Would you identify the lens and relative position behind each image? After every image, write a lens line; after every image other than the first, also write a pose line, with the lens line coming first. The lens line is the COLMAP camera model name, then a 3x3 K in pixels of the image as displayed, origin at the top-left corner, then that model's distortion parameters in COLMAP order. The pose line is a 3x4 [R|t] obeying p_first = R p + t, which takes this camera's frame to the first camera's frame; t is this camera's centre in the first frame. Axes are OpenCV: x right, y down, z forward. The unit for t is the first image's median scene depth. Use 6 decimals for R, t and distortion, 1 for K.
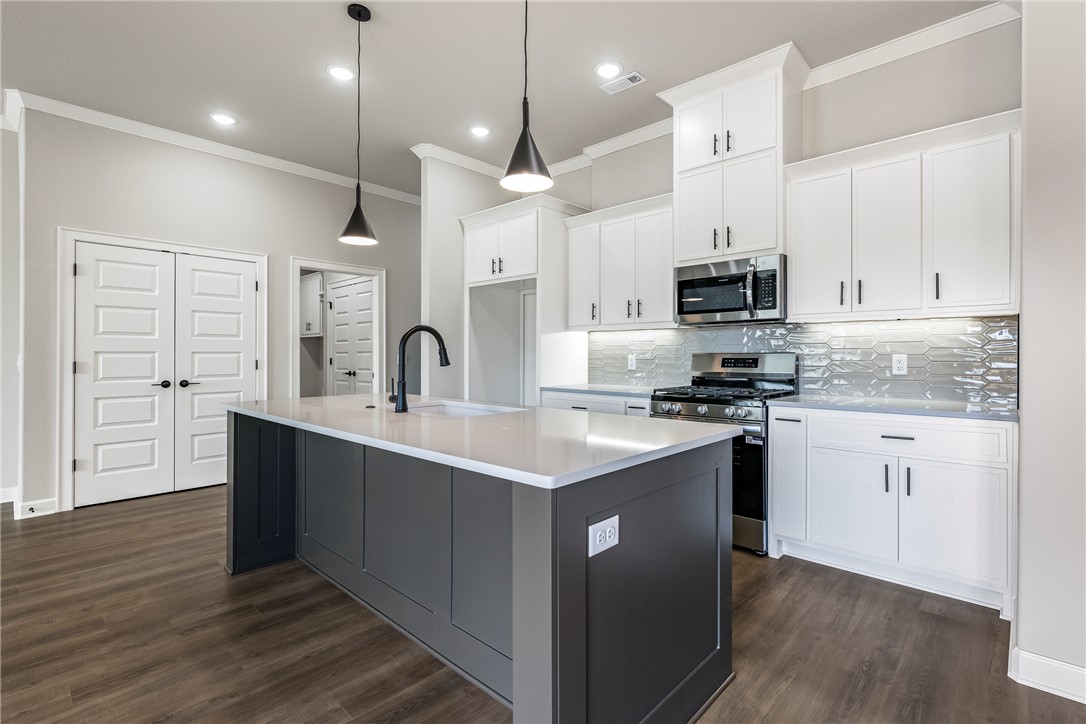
lens RADIAL K [[492.8, 0, 543.0], [0, 492.8, 362.0], [0, 0, 1]] dist [-0.009809, -0.000110]
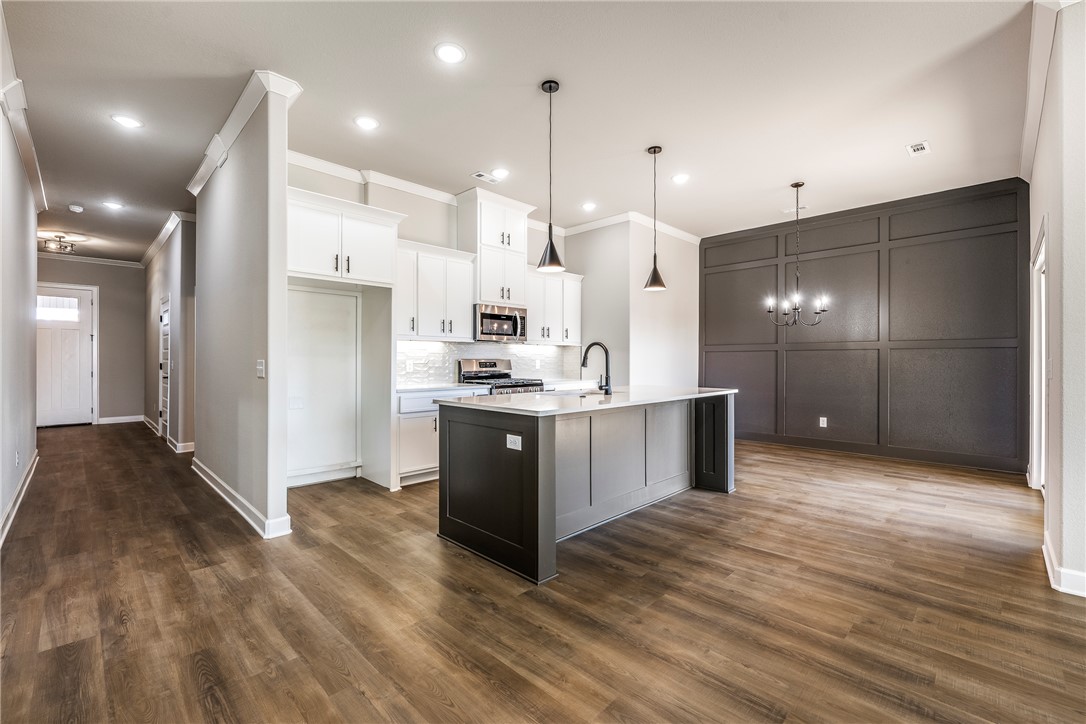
lens RADIAL K [[472.7, 0, 543.0], [0, 472.7, 362.0], [0, 0, 1]] dist [-0.054961, -0.000023]
pose [[0.038887, -0.000009, 0.999244, -1.300923], [0.013893, 0.999903, -0.000532, -0.005195], [-0.999147, 0.013903, 0.038883, 0.802349]]
